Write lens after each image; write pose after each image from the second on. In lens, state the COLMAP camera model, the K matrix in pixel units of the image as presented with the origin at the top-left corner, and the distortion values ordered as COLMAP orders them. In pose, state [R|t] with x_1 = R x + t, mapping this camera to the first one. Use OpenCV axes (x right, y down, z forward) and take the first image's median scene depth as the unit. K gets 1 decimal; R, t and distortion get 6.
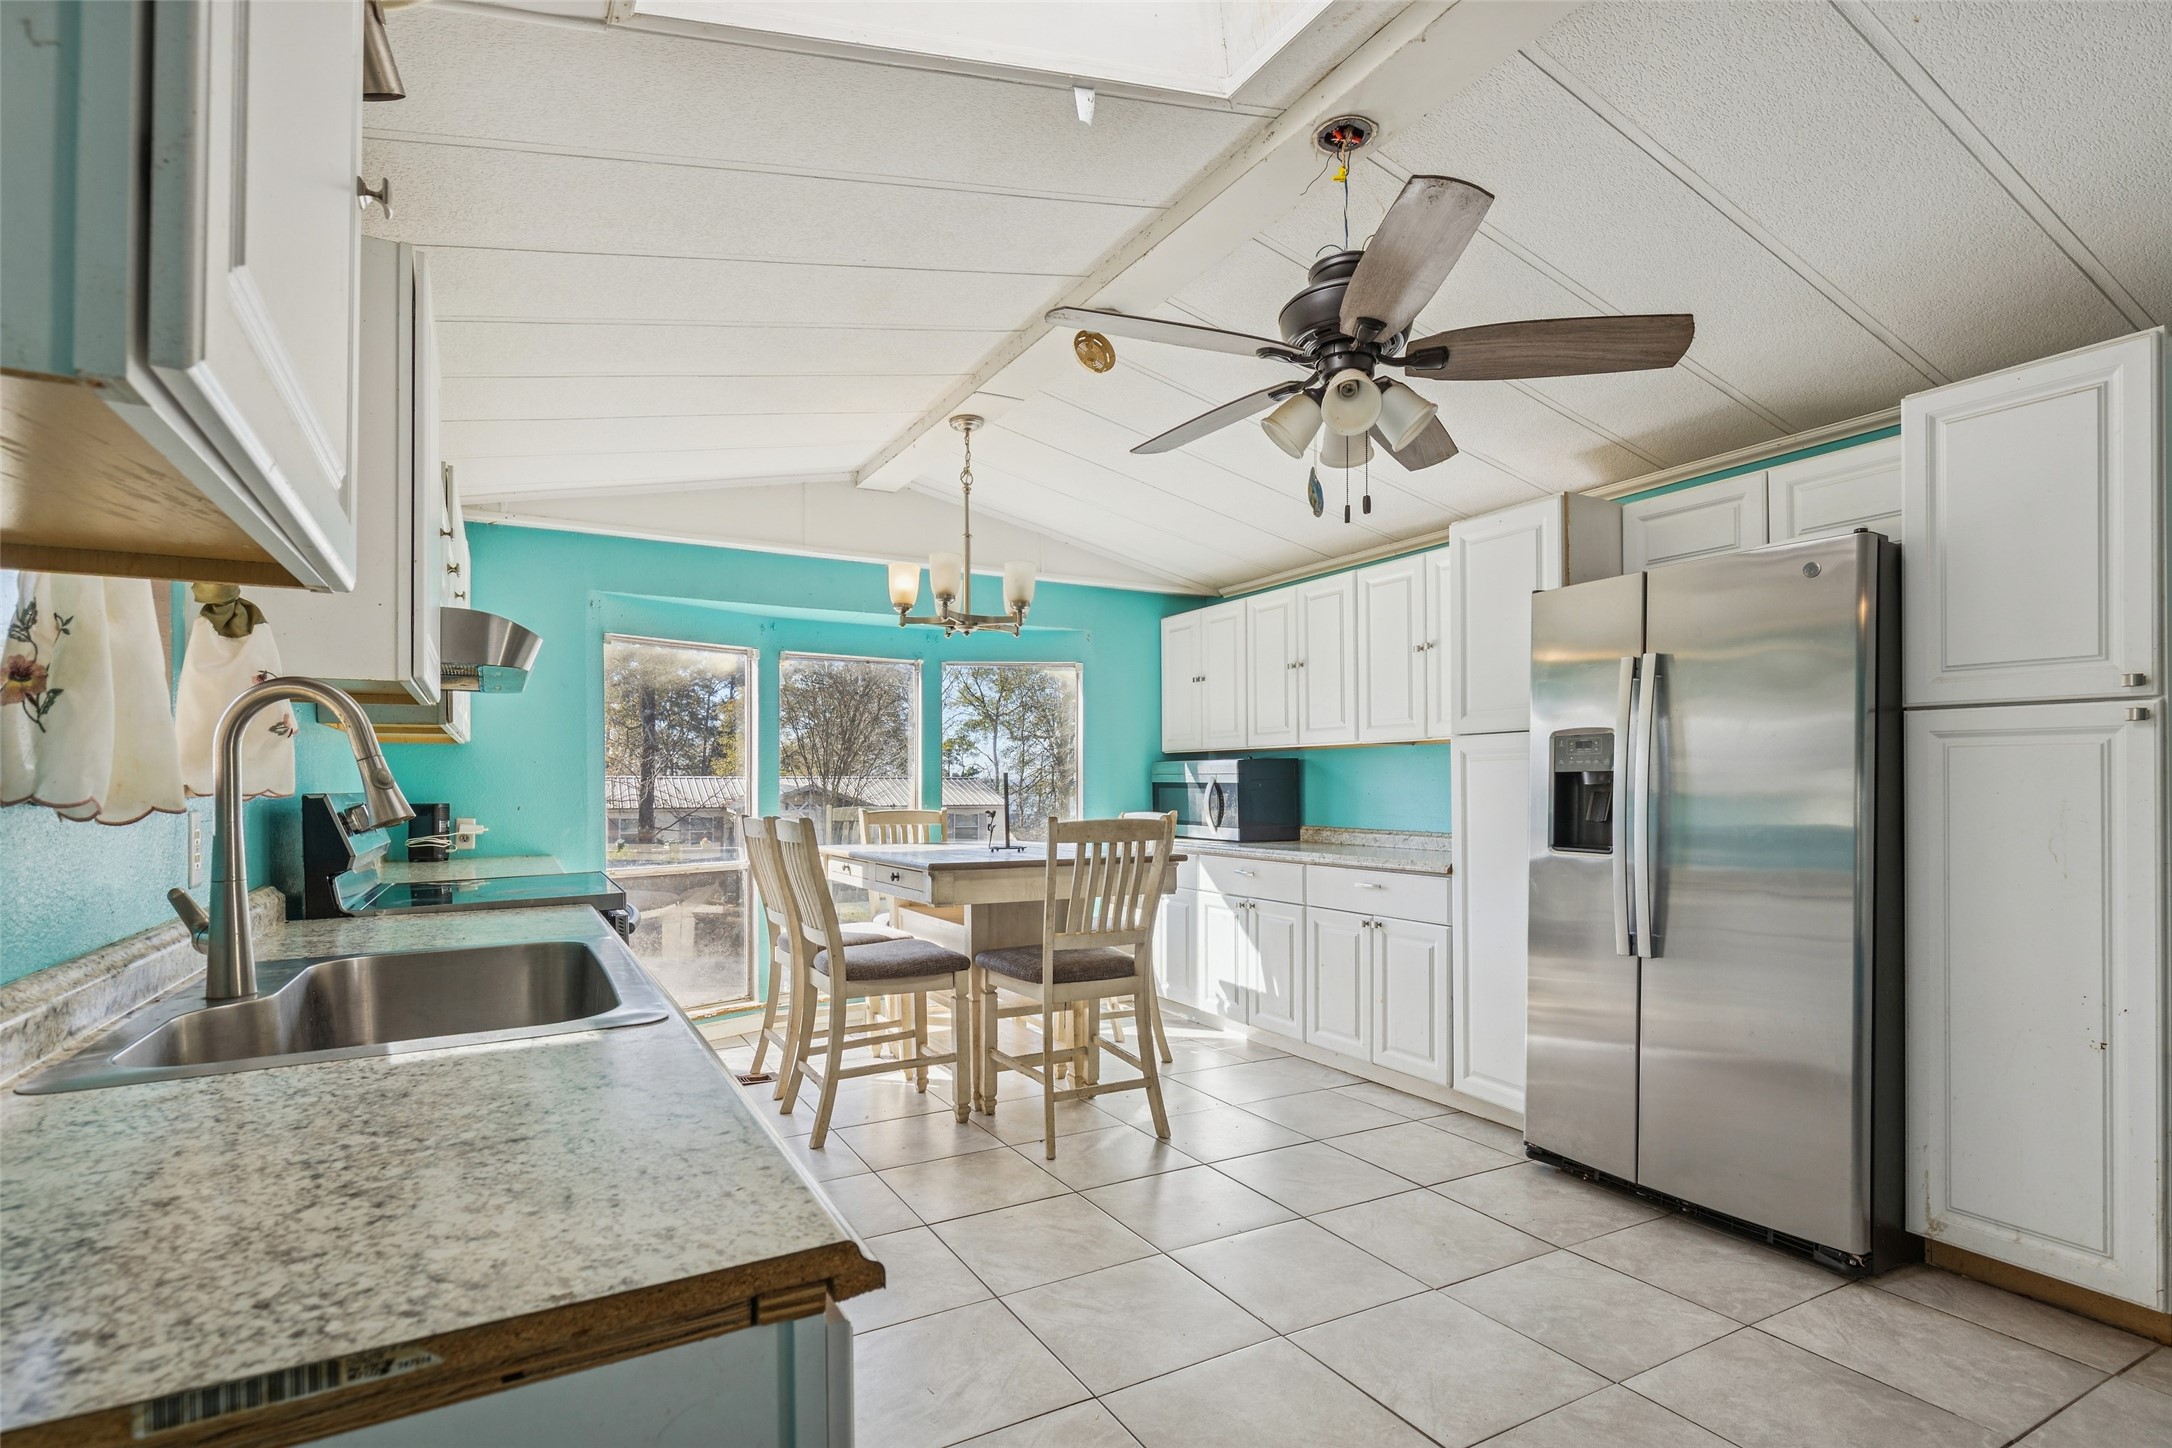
lens RADIAL K [[1061.1, 0, 1085.4], [0, 1061.1, 762.8], [0, 0, 1]] dist [-0.000546, -0.000456]
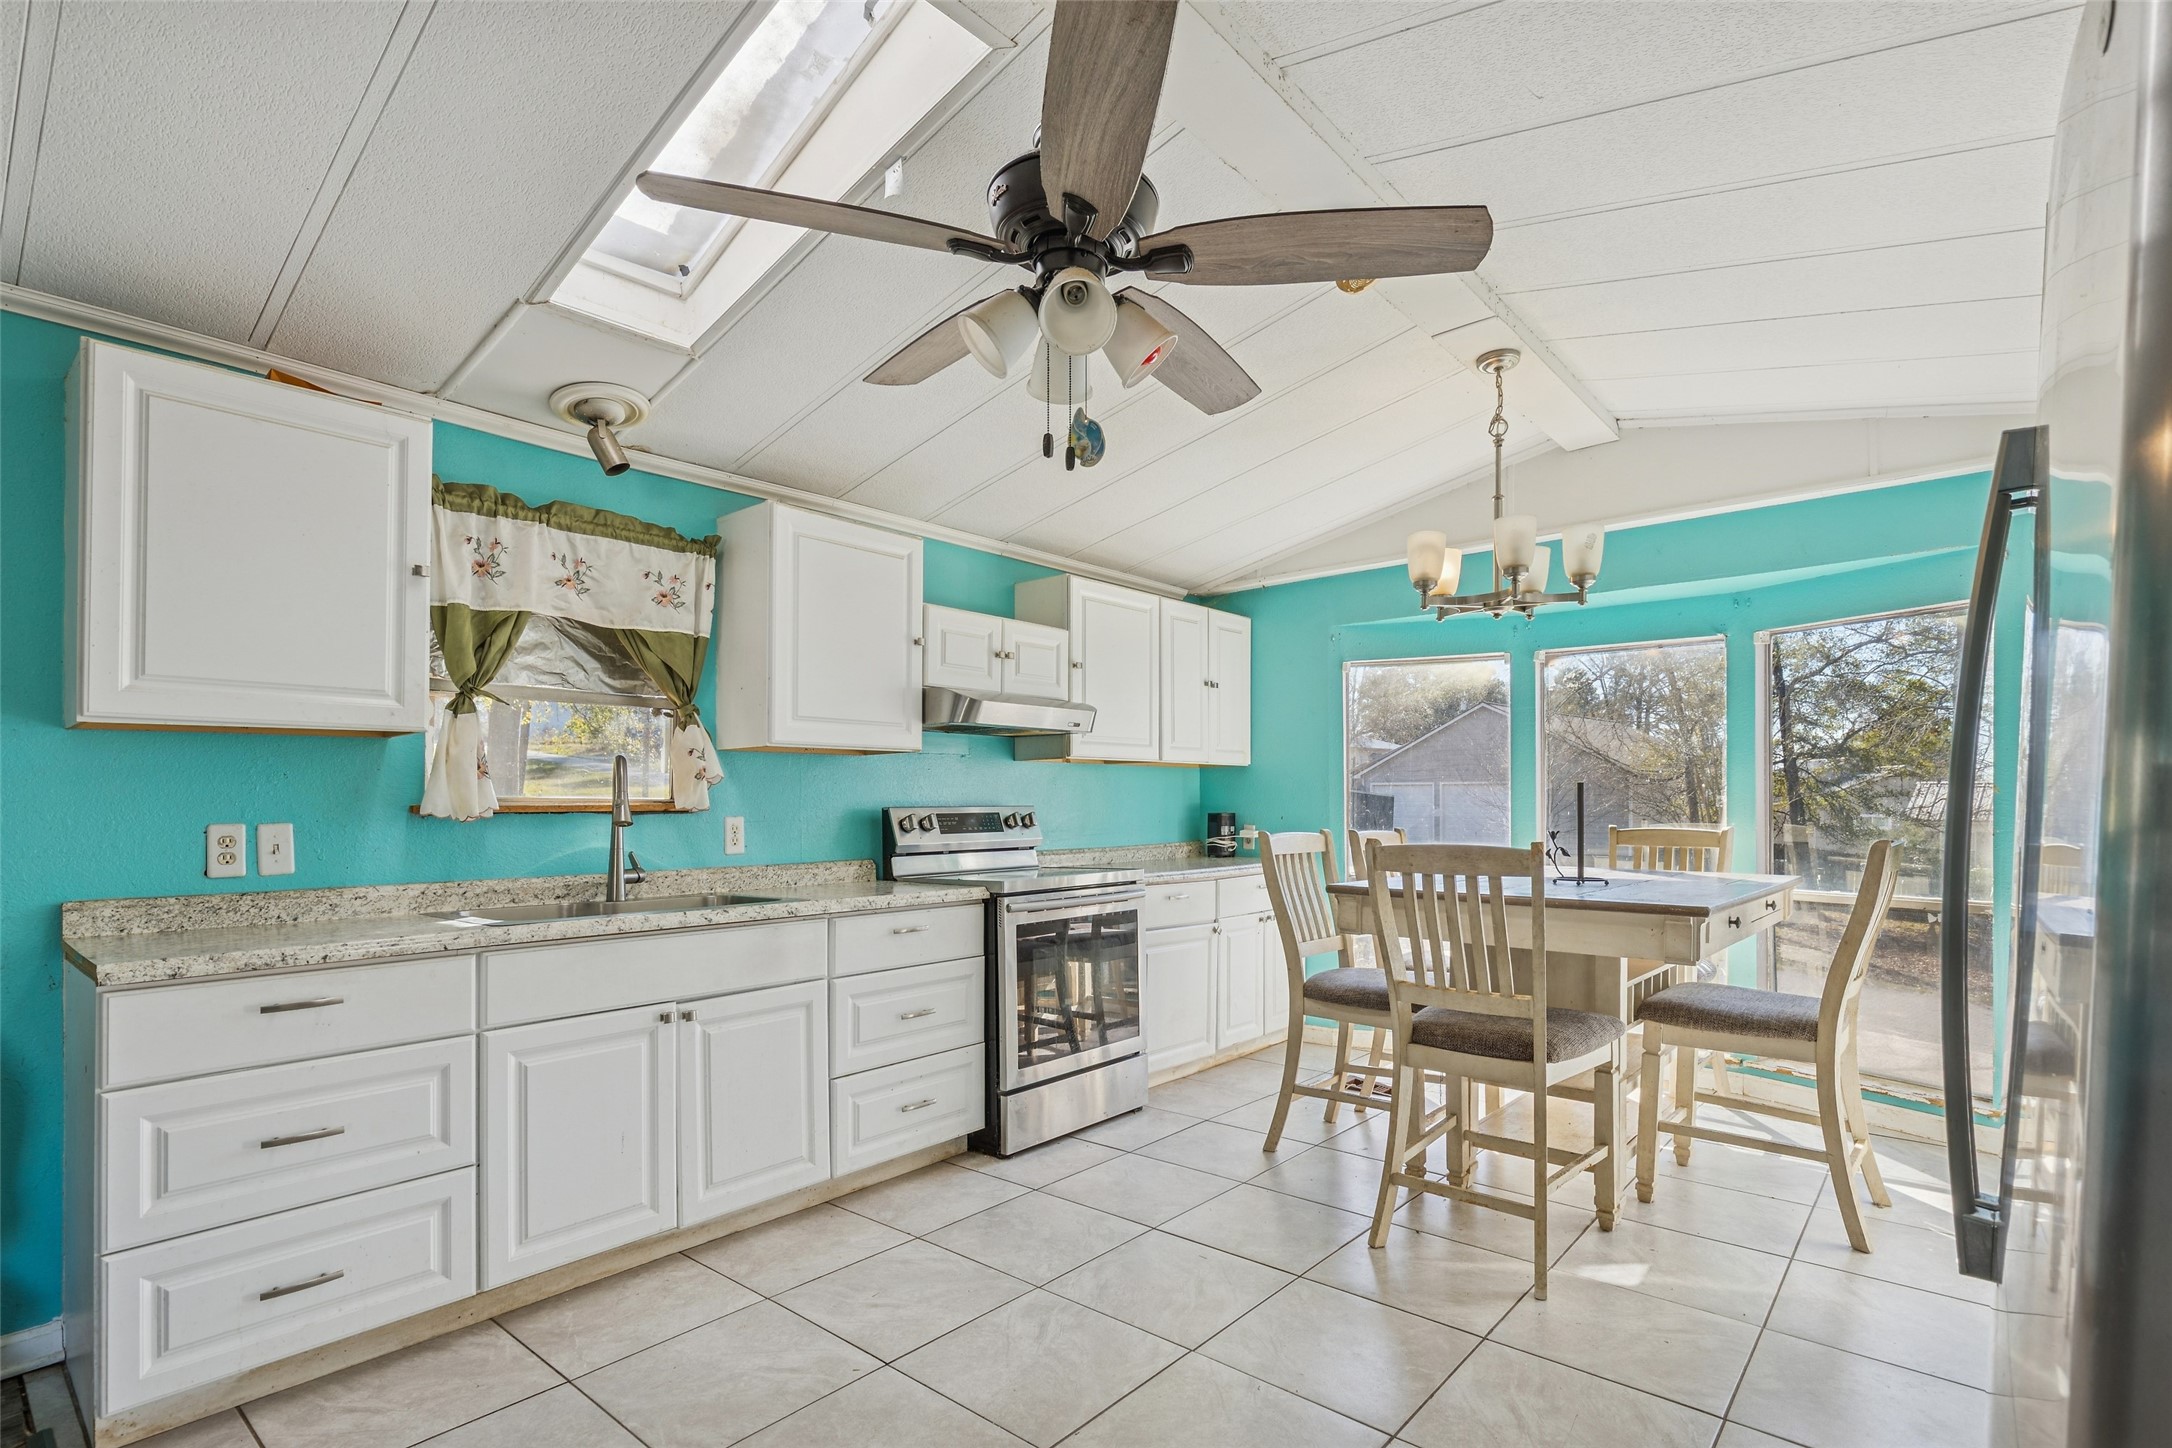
lens RADIAL K [[1043.4, 0, 1085.2], [0, 1043.4, 785.1], [0, 0, 1]] dist [0.000864, -0.000169]
pose [[0.342470, -0.011545, -0.939458, 0.540727], [0.021041, 0.999768, -0.004616, 0.007025], [0.939293, -0.018187, 0.342633, 0.414812]]
